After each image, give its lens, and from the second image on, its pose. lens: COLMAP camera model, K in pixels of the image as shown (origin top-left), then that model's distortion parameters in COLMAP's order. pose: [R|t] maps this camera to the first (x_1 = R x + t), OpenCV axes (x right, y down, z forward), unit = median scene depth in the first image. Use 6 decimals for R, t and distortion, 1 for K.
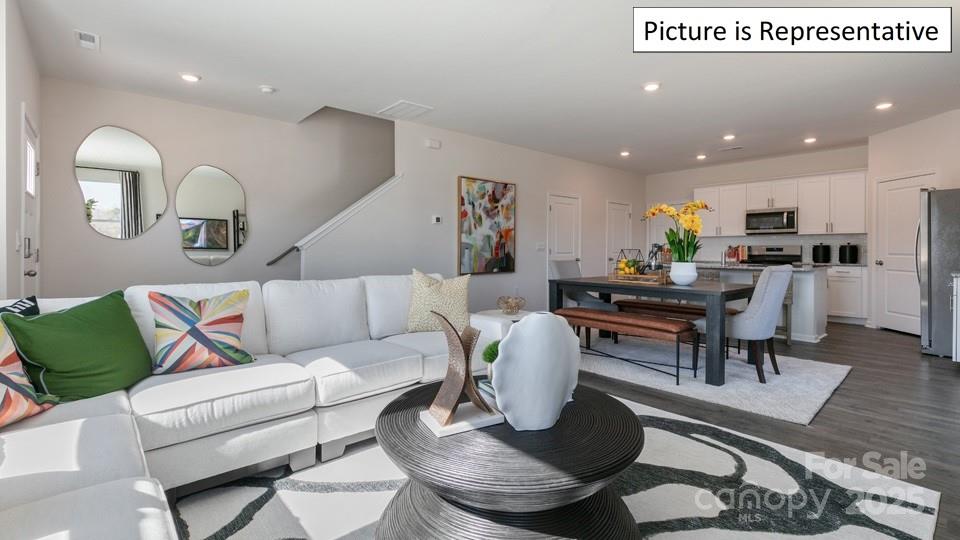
lens RADIAL K [[432.7, 0, 482.5], [0, 432.7, 250.1], [0, 0, 1]] dist [0.006370, -0.002163]
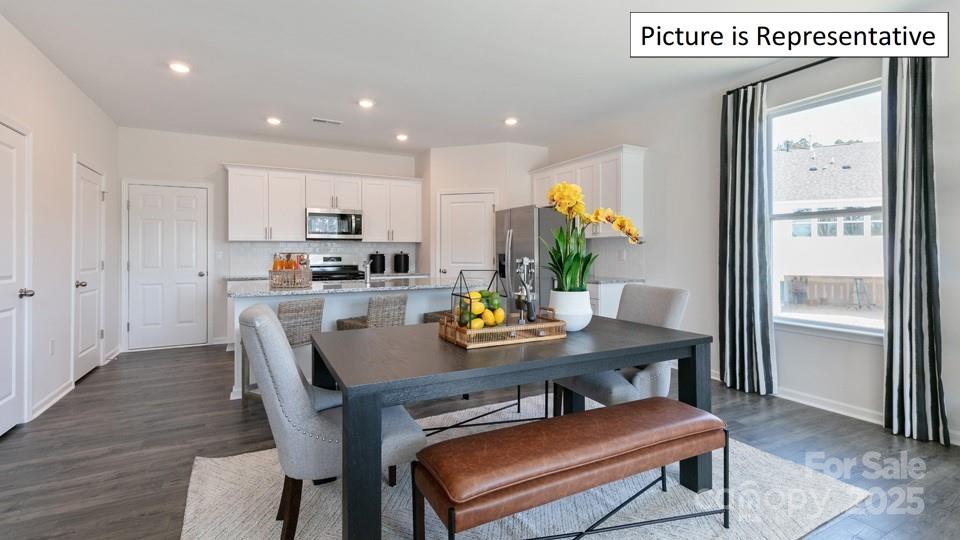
lens RADIAL K [[432.7, 0, 484.1], [0, 432.7, 251.9], [0, 0, 1]] dist [0.006370, -0.002163]
pose [[0.232812, 0.001449, 0.972521, -0.075137], [0.003388, 0.999992, -0.002301, -0.014168], [-0.972516, 0.003830, 0.232805, 0.625289]]
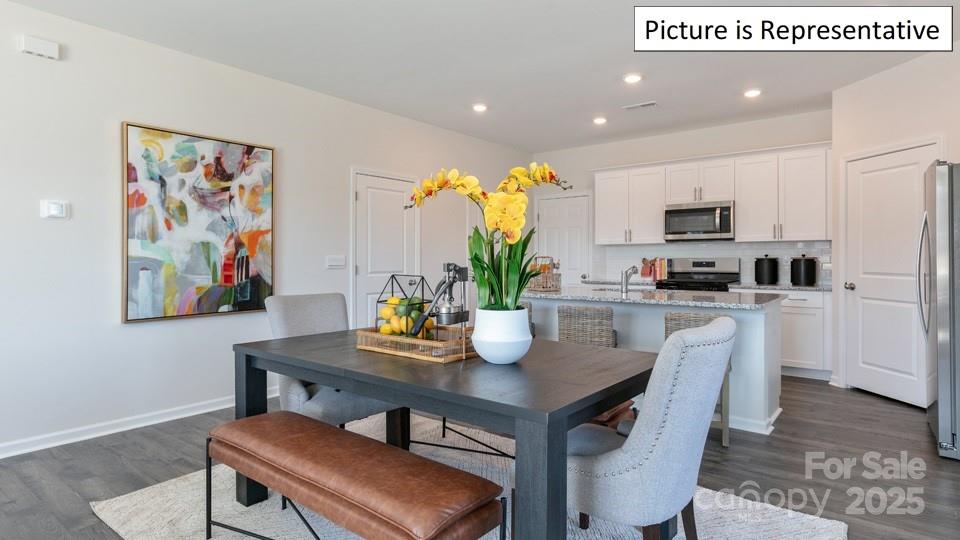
lens RADIAL K [[518.6, 0, 482.5], [0, 518.6, 258.6], [0, 0, 1]] dist [0.004622, -0.000573]
pose [[0.983276, -0.003735, 0.182084, 0.226624], [0.003863, 0.999992, -0.000349, -0.013052], [-0.182081, 0.001047, 0.983283, 0.324409]]
